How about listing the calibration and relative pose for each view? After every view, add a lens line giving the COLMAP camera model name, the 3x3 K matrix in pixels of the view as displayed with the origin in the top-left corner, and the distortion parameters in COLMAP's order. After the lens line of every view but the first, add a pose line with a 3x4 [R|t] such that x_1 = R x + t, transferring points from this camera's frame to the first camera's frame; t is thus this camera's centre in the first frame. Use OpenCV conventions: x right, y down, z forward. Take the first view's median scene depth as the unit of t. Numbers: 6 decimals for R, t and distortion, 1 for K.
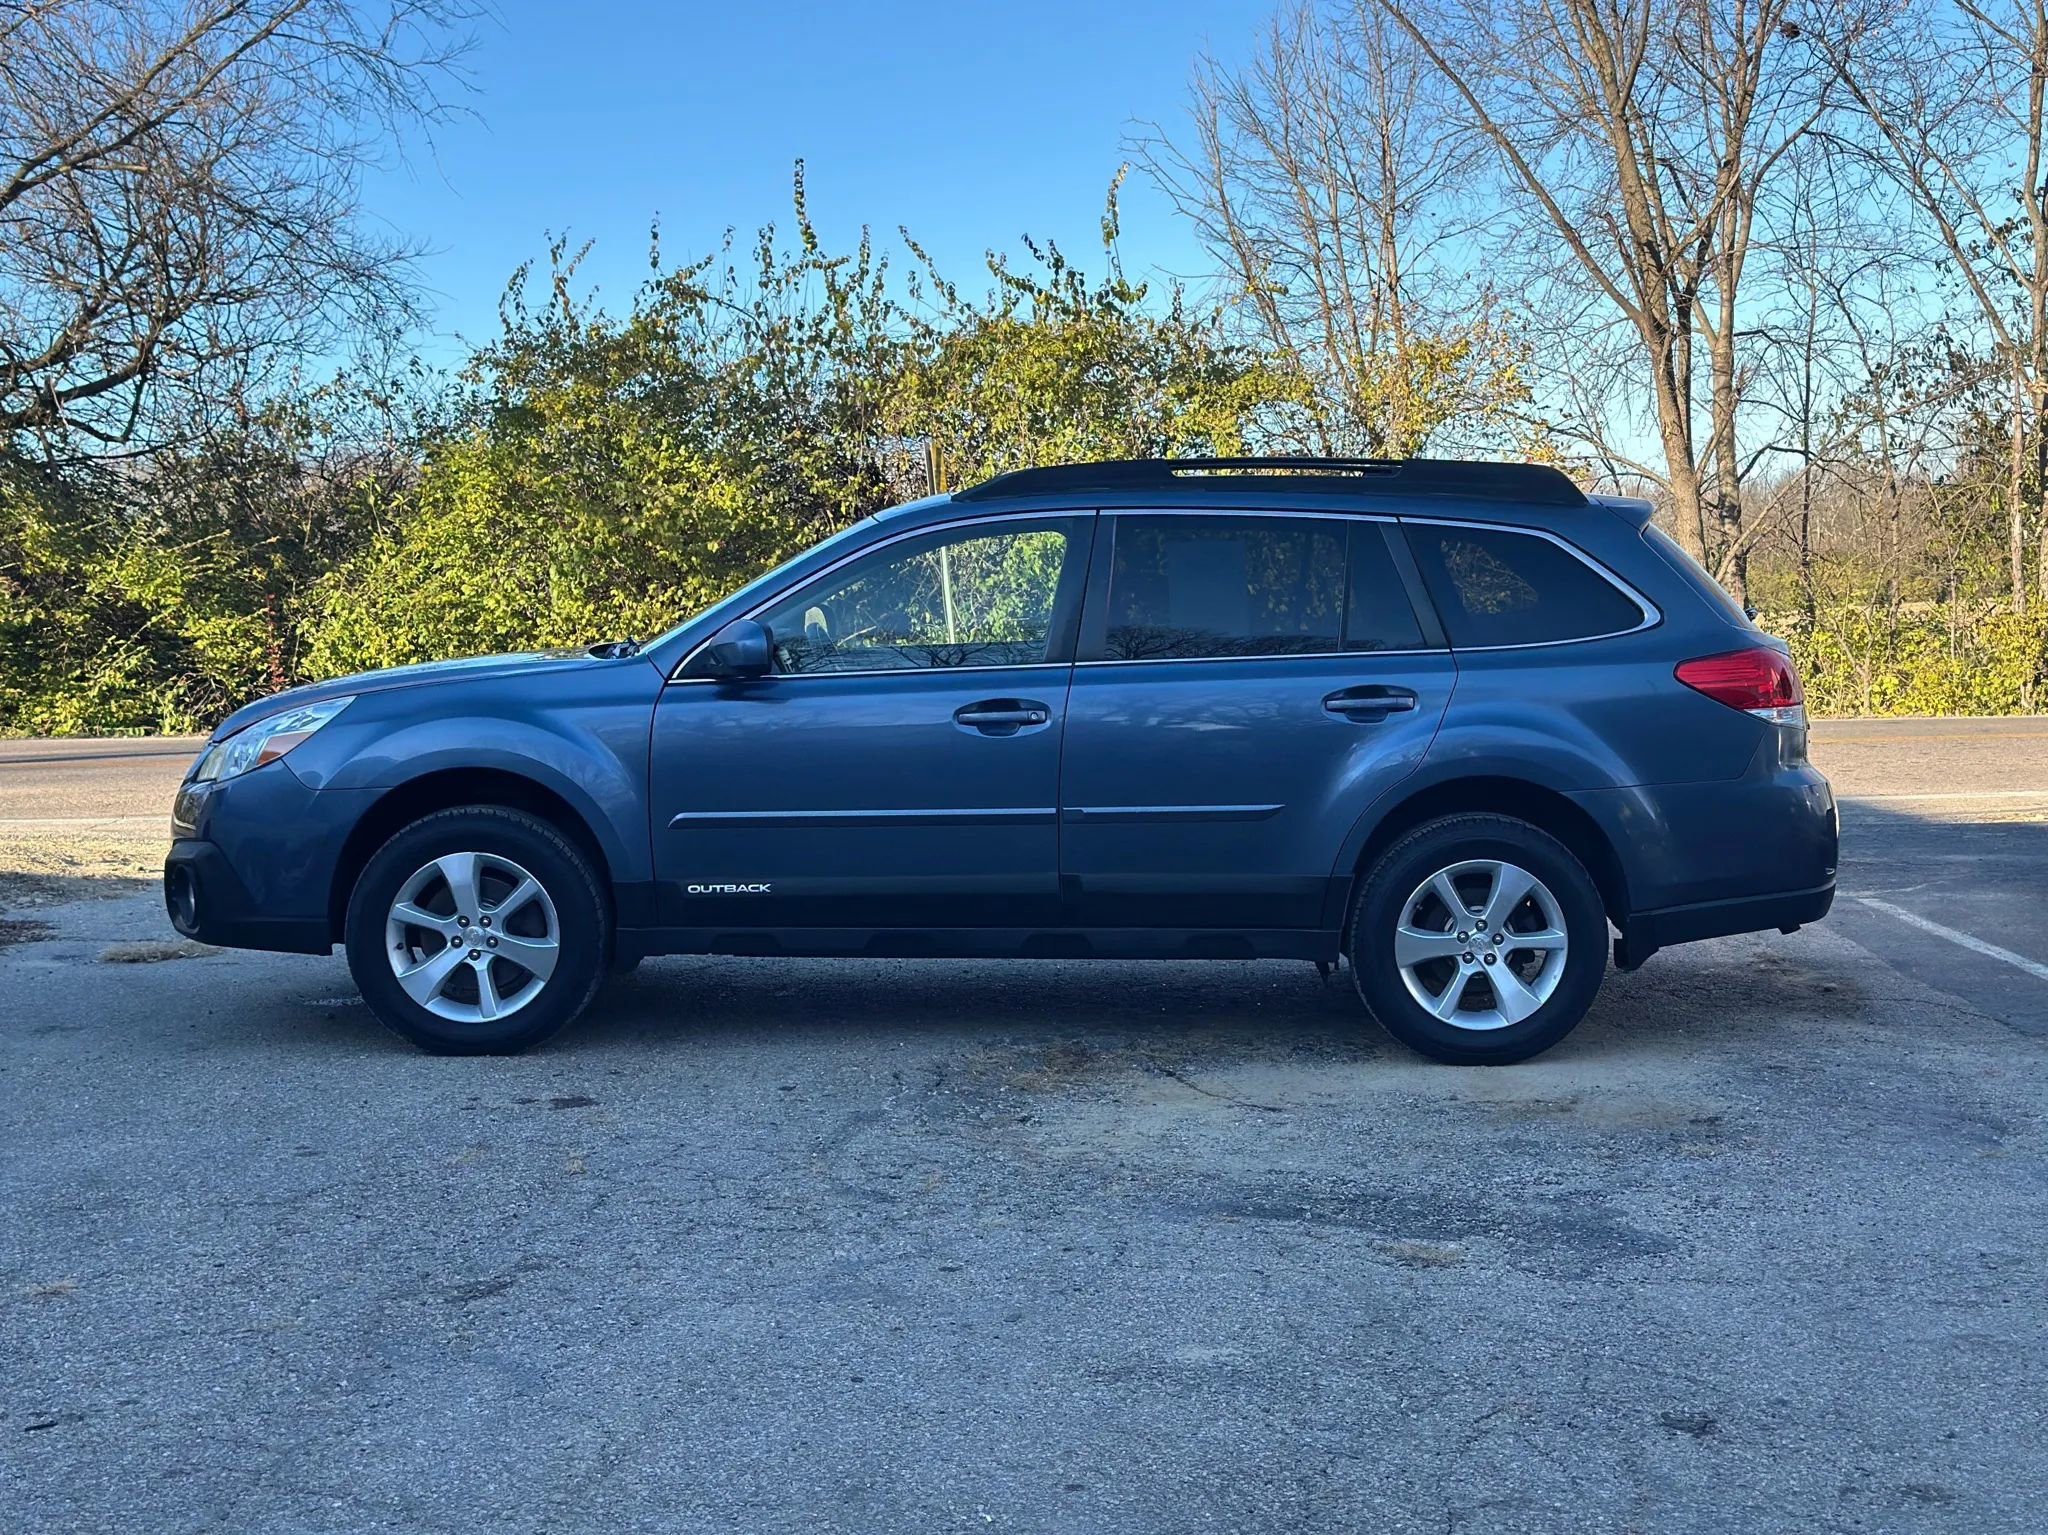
lens RADIAL K [[2839.7, 0, 1055.8], [0, 2839.7, 768.5], [0, 0, 1]] dist [0.146589, -0.012452]
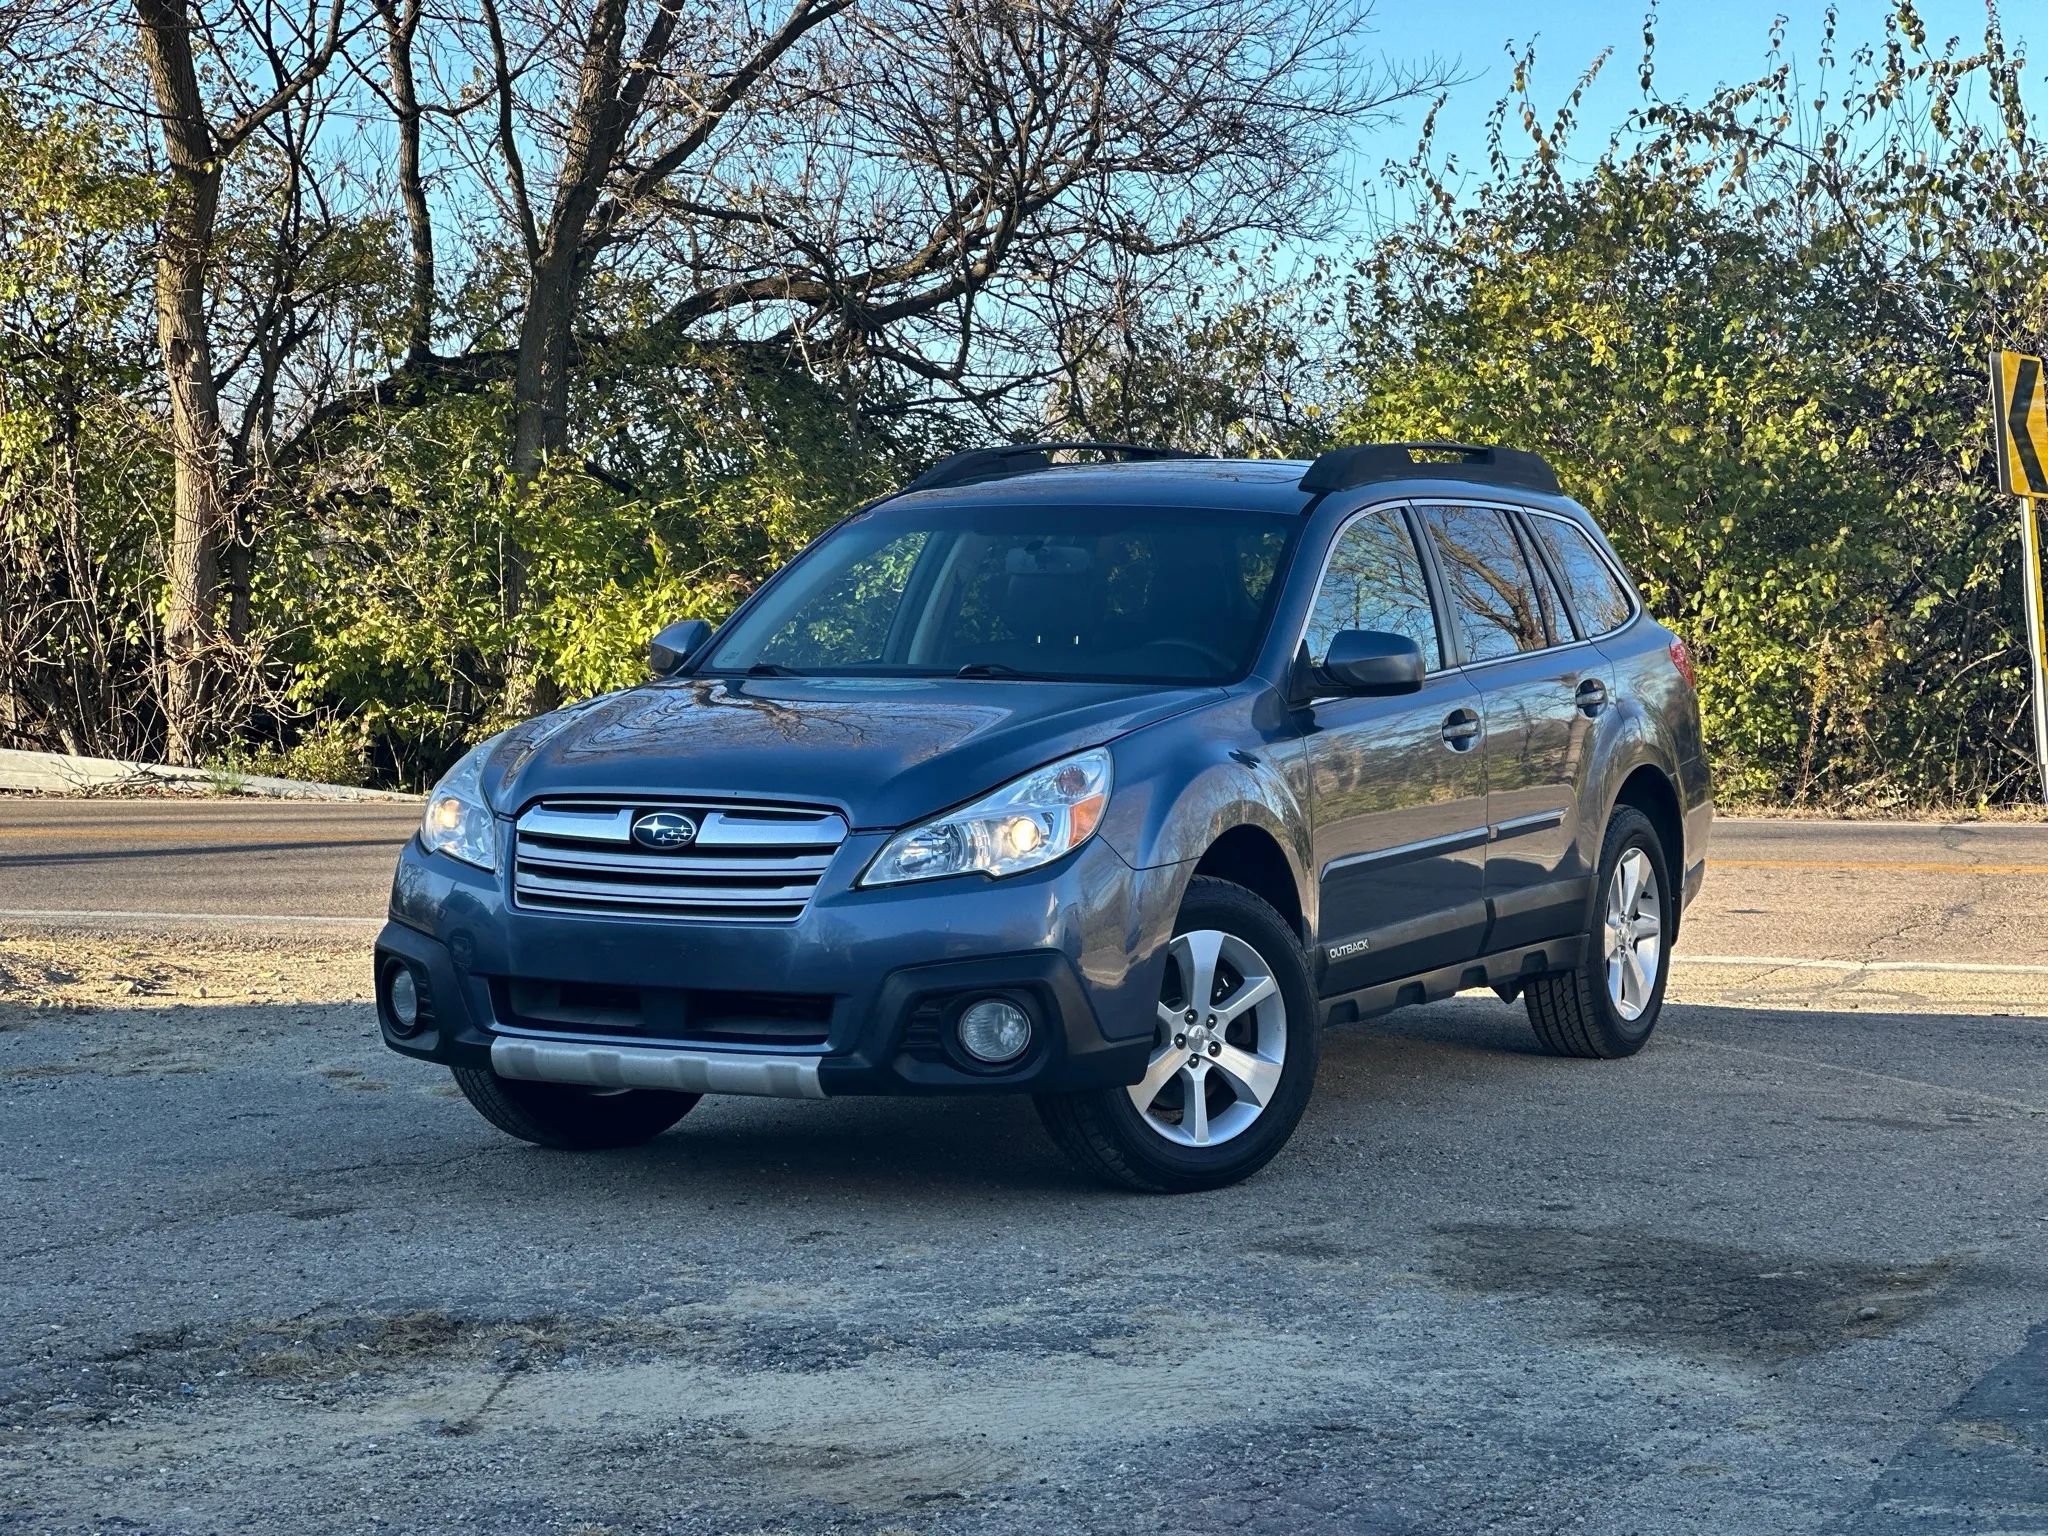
lens RADIAL K [[4511.4, 0, 1027.1], [0, 4511.4, 700.4], [0, 0, 1]] dist [0.163228, 0.803063]
pose [[0.906225, 0.014380, -0.422552, 0.158138], [-0.029756, 0.999112, -0.029814, -0.004206], [0.421748, 0.039592, 0.905848, 0.026771]]
